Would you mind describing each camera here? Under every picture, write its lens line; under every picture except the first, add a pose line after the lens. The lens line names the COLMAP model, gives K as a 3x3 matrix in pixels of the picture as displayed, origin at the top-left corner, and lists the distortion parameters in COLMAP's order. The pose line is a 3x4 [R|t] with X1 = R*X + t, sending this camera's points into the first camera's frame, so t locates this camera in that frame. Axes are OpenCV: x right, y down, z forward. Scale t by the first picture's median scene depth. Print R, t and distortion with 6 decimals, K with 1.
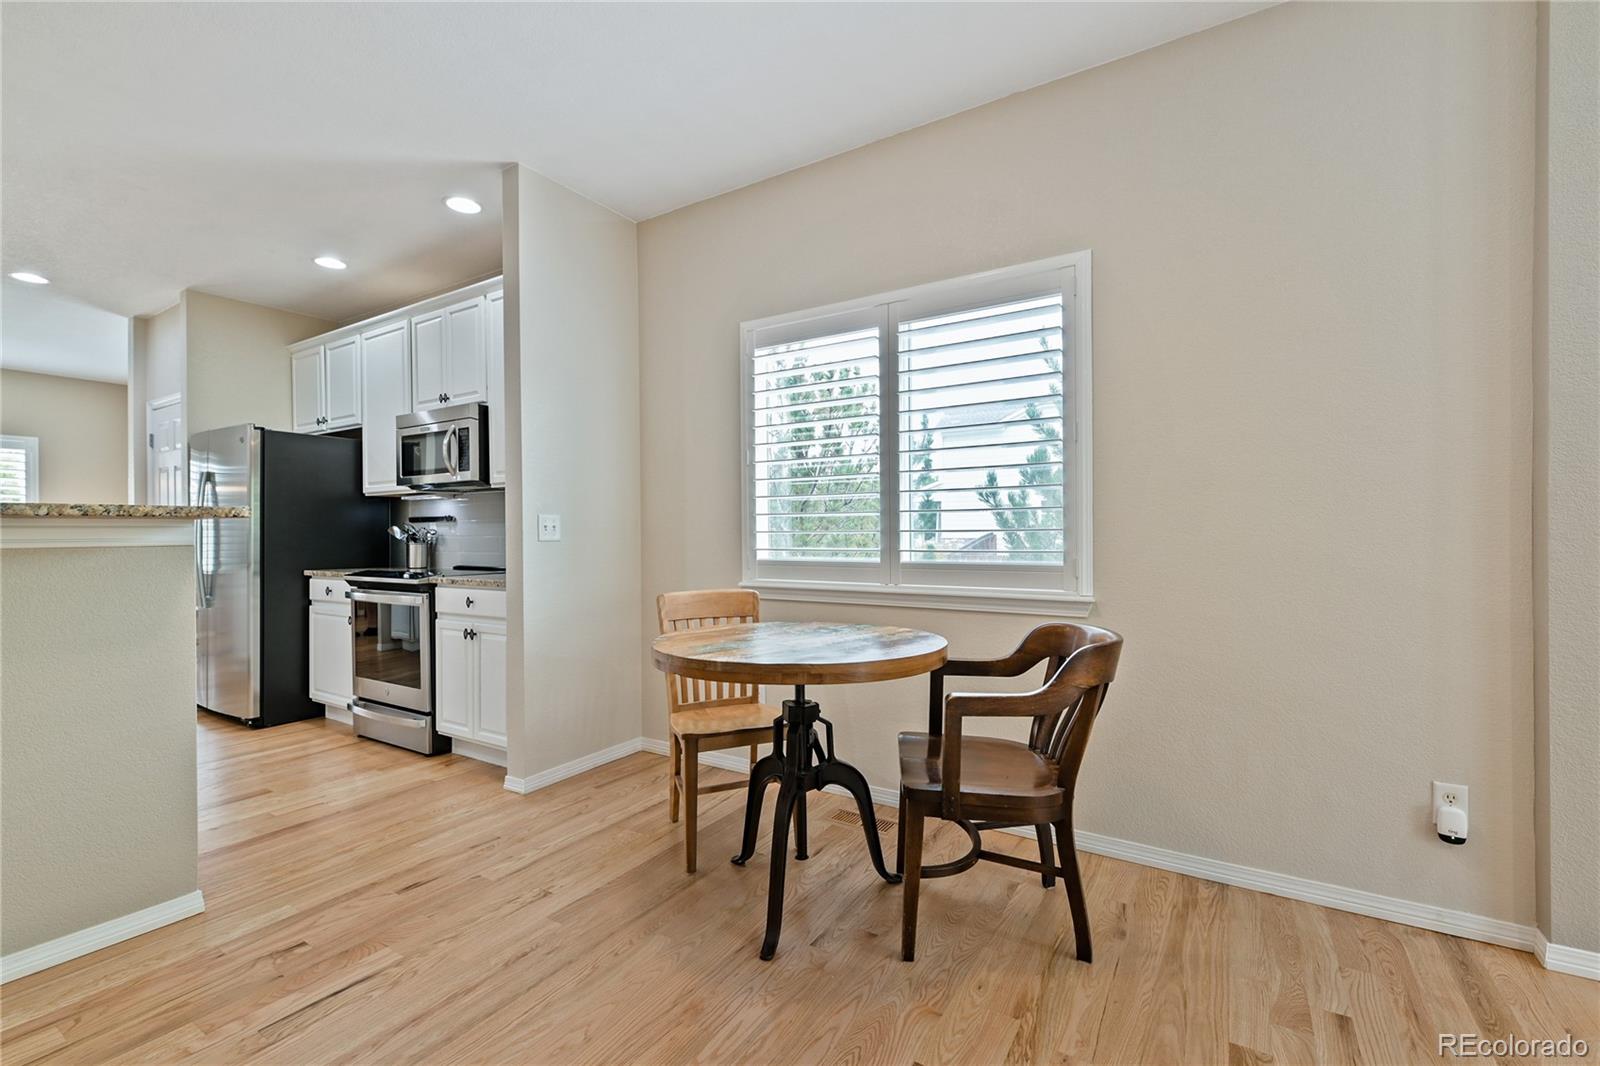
lens RADIAL K [[677.7, 0, 819.6], [0, 677.7, 530.6], [0, 0, 1]] dist [-0.005590, -0.000336]
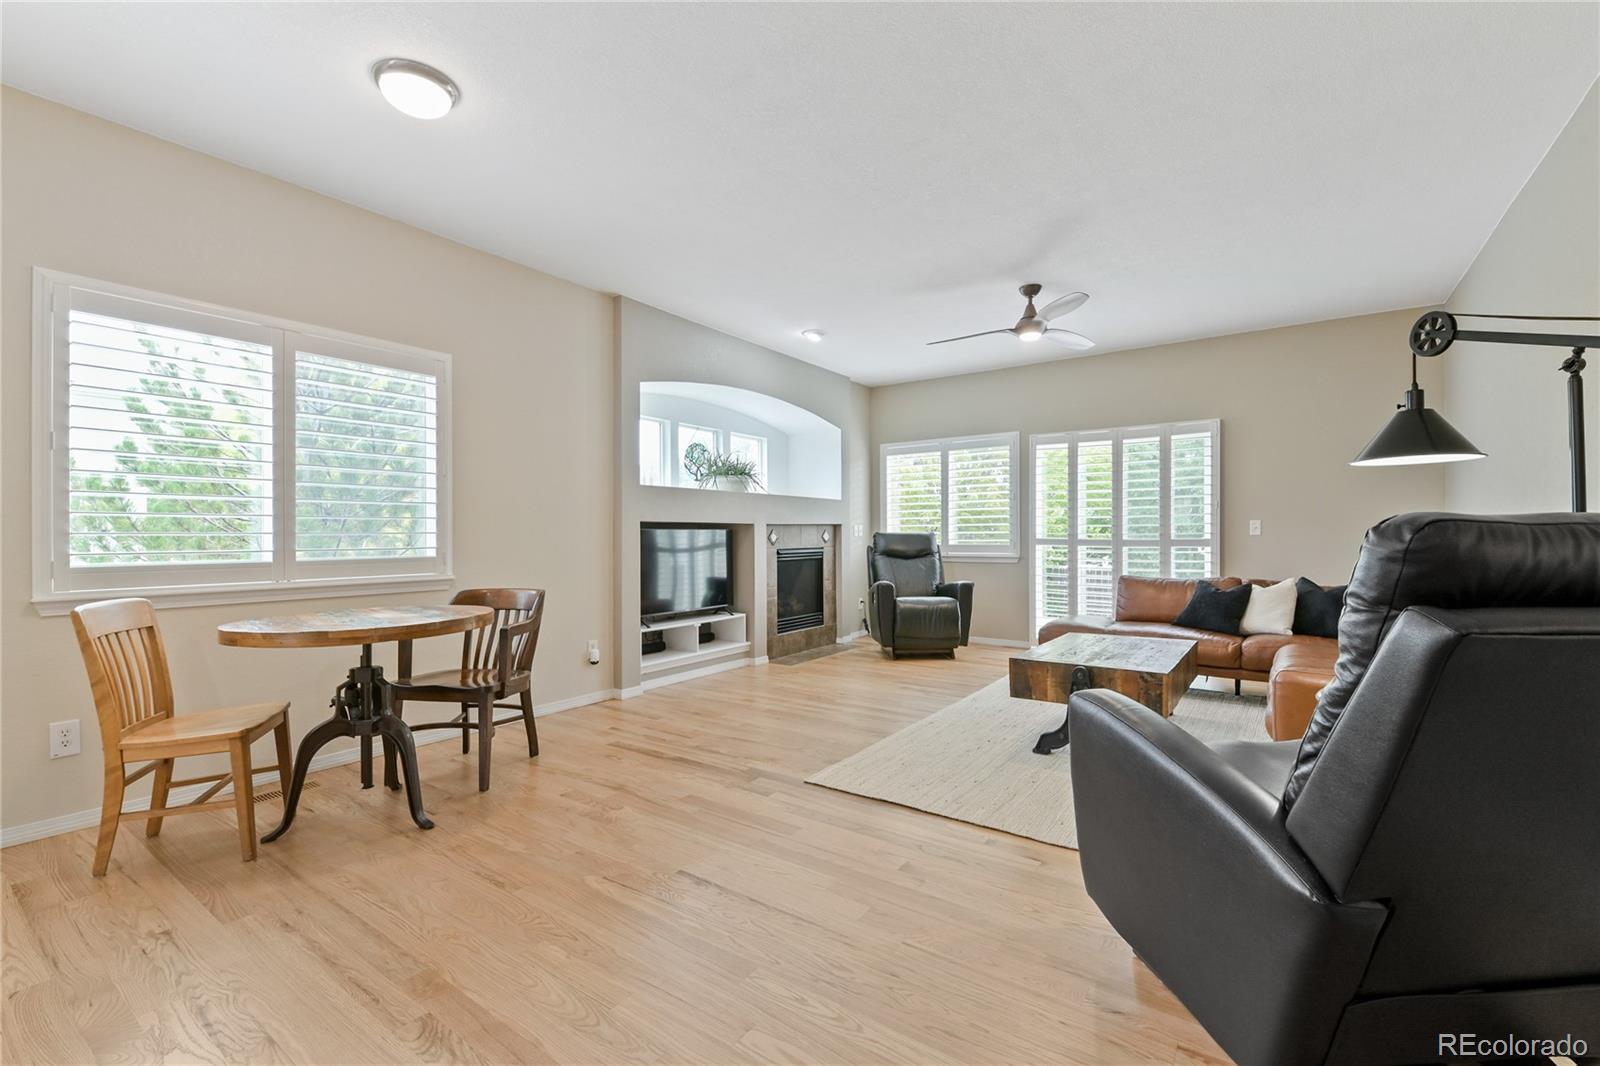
lens RADIAL K [[686.3, 0, 782.3], [0, 686.3, 534.6], [0, 0, 1]] dist [0.000090, -0.000369]
pose [[0.089473, 0.003666, 0.995982, -0.757644], [-0.002651, 0.999991, -0.003442, 0.003801], [-0.995986, -0.002332, 0.089482, 0.060289]]
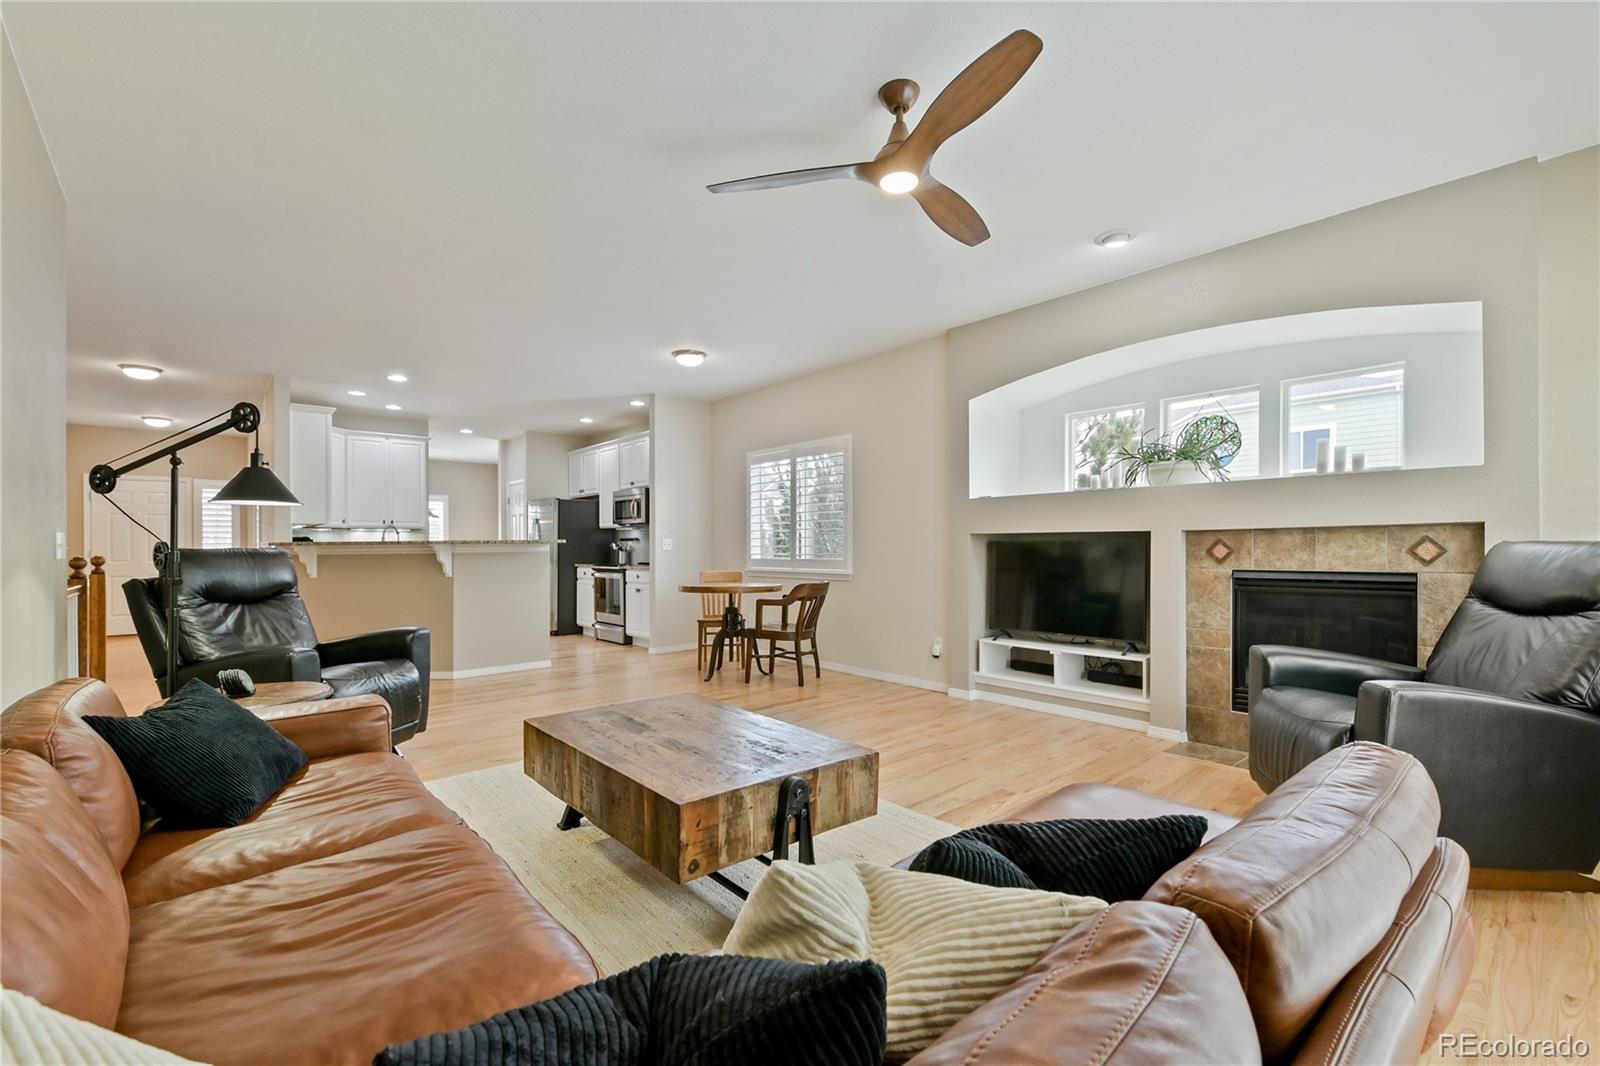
lens RADIAL K [[677.7, 0, 819.6], [0, 677.7, 530.6], [0, 0, 1]] dist [-0.005590, -0.000336]
pose [[0.959047, -0.005760, -0.283188, 0.692227], [0.000840, 0.999847, -0.017492, -0.009985], [0.283245, 0.016537, 0.958905, -0.988175]]
